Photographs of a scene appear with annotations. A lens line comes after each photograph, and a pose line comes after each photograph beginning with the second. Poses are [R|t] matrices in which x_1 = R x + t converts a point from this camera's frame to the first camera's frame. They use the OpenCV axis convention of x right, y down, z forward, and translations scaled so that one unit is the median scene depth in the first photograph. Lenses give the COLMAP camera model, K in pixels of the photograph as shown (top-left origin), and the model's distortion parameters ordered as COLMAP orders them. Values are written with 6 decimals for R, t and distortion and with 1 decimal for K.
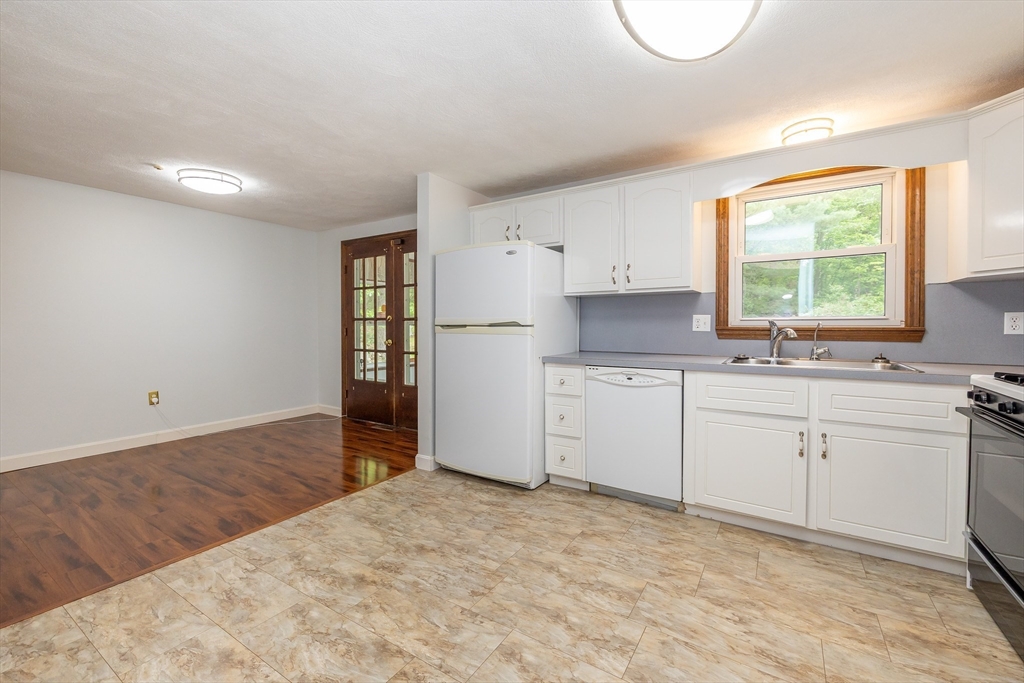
lens RADIAL K [[414.6, 0, 511.1], [0, 414.6, 335.0], [0, 0, 1]] dist [0.000150, 0.000083]
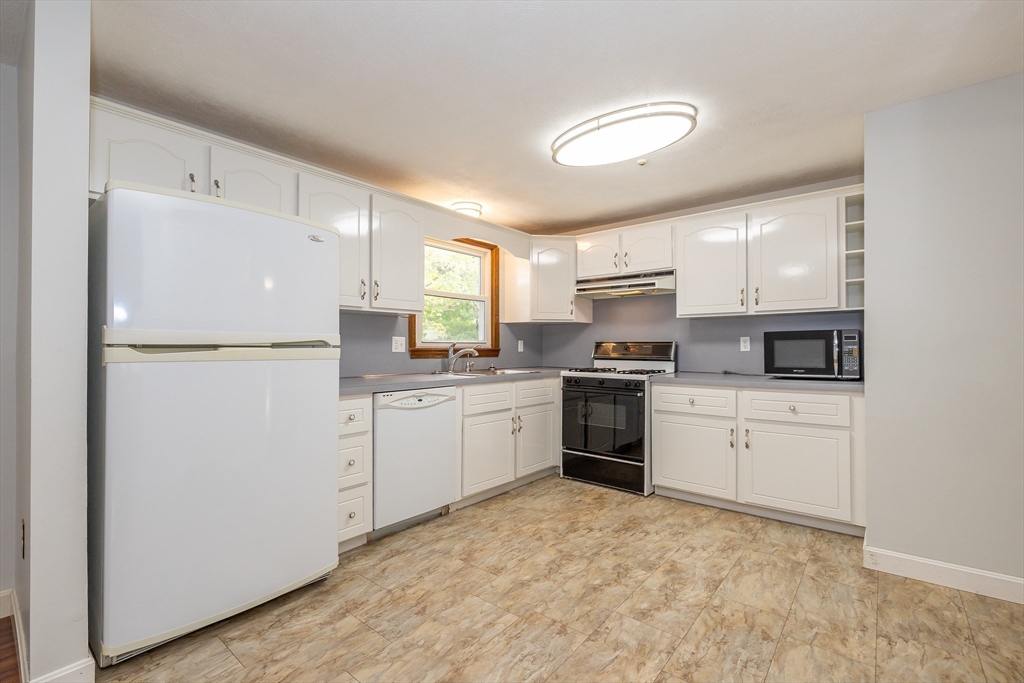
lens RADIAL K [[439.2, 0, 509.1], [0, 439.2, 348.7], [0, 0, 1]] dist [0.000337, 0.000657]
pose [[0.146162, -0.002496, 0.989257, -0.817218], [0.021561, 0.999767, -0.000663, -0.014029], [-0.989026, 0.021426, 0.146182, 0.721842]]
